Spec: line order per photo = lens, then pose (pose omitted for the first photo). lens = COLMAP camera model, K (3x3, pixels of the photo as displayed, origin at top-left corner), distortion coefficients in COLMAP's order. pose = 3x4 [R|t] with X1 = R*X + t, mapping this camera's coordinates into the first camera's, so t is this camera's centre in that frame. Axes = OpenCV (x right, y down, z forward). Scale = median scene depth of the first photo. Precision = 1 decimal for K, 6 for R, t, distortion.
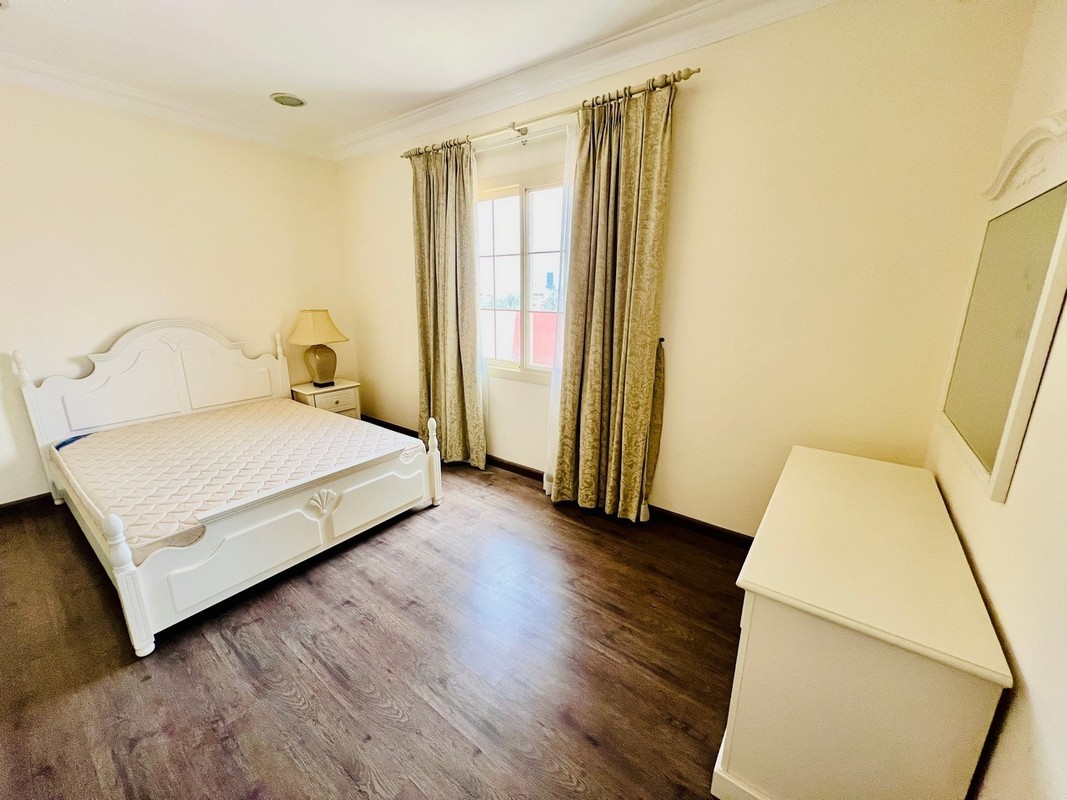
lens RADIAL K [[427.1, 0, 533.5], [0, 427.1, 400.0], [0, 0, 1]] dist [0.000435, -0.000016]
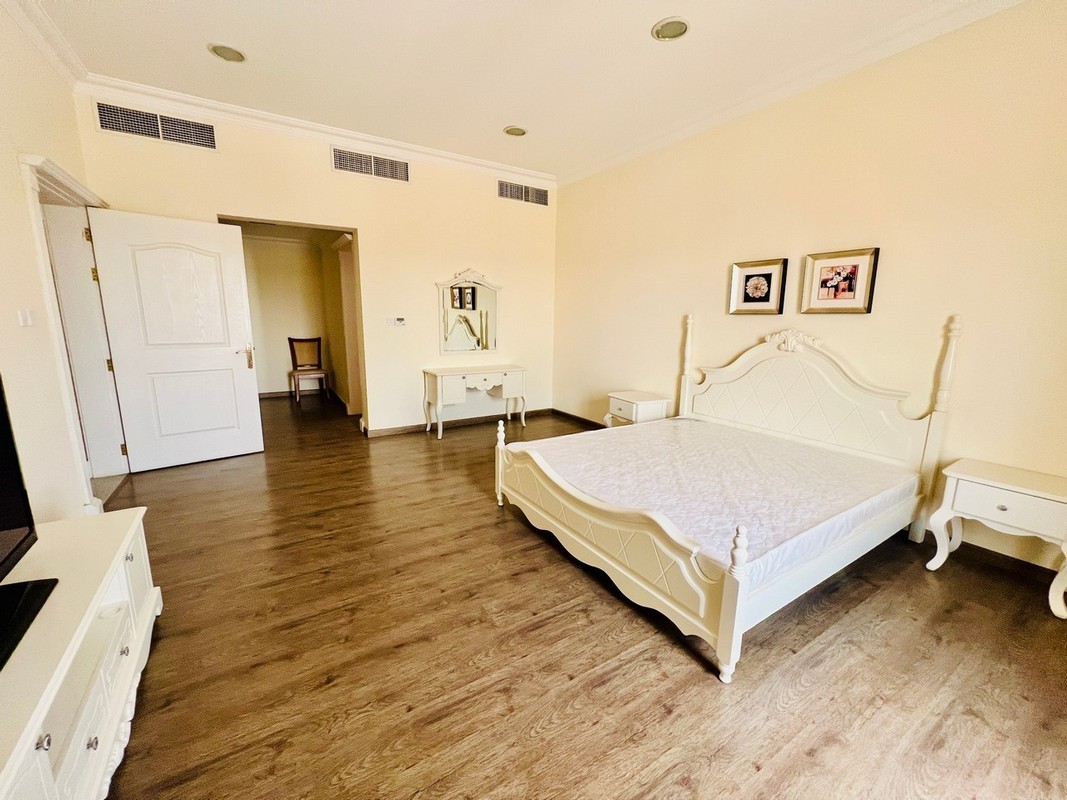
lens RADIAL K [[427.1, 0, 533.5], [0, 427.1, 400.0], [0, 0, 1]] dist [0.000435, -0.000016]
pose [[-0.349966, 0.170068, -0.921195, 0.652140], [-0.227014, 0.938672, 0.259538, -0.157039], [0.908839, 0.299954, -0.289896, 0.674418]]
